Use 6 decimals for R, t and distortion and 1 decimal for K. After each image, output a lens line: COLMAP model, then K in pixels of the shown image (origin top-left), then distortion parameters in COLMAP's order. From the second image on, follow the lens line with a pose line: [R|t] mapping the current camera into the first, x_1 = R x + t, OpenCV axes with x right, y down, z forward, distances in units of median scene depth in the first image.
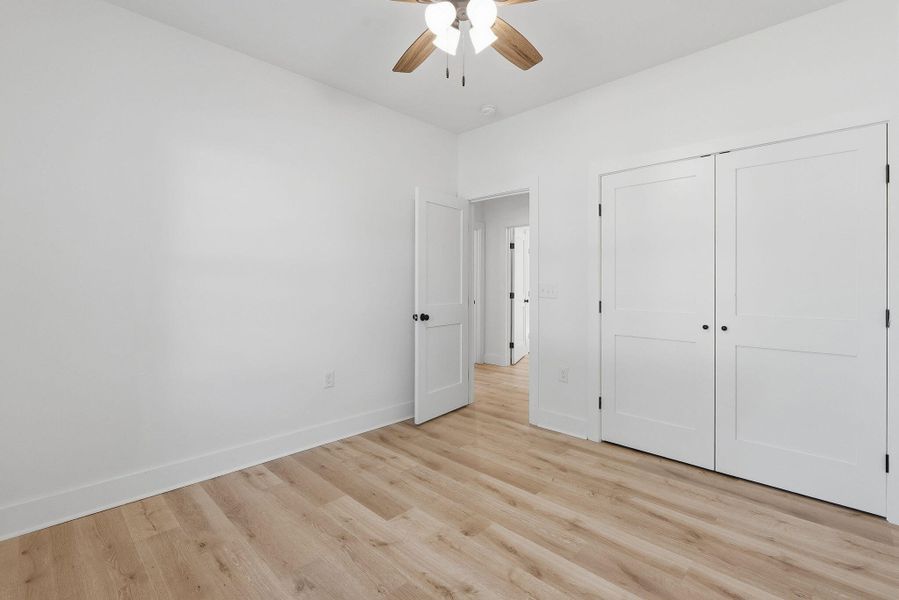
lens RADIAL K [[407.3, 0, 449.8], [0, 407.3, 294.6], [0, 0, 1]] dist [-0.000118, -0.000159]
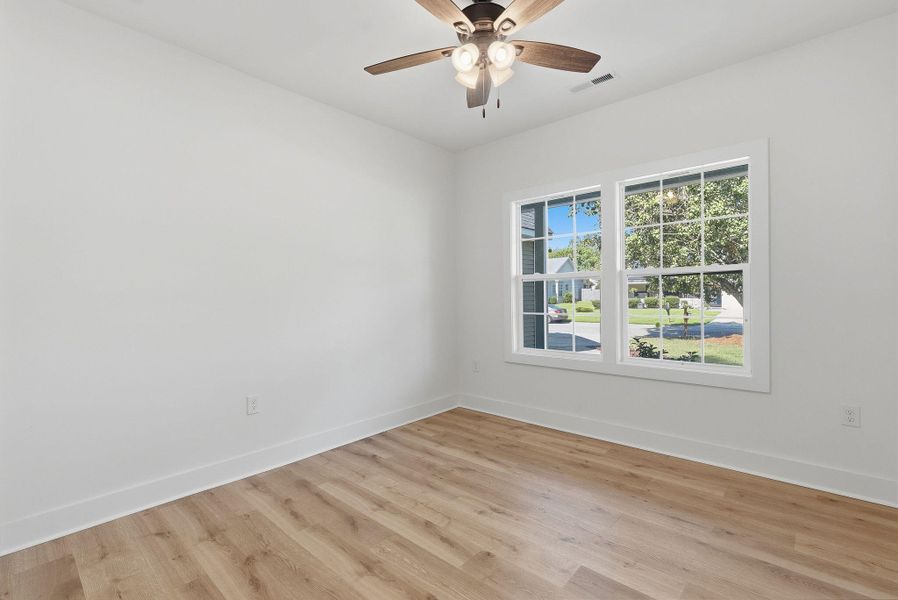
lens RADIAL K [[406.9, 0, 448.7], [0, 406.9, 297.5], [0, 0, 1]] dist [-0.000118, -0.000159]
pose [[-0.999028, 0.008892, -0.043183, 0.178866], [0.007699, 0.999586, 0.027725, -0.047092], [0.043411, 0.027366, -0.998682, 2.025136]]
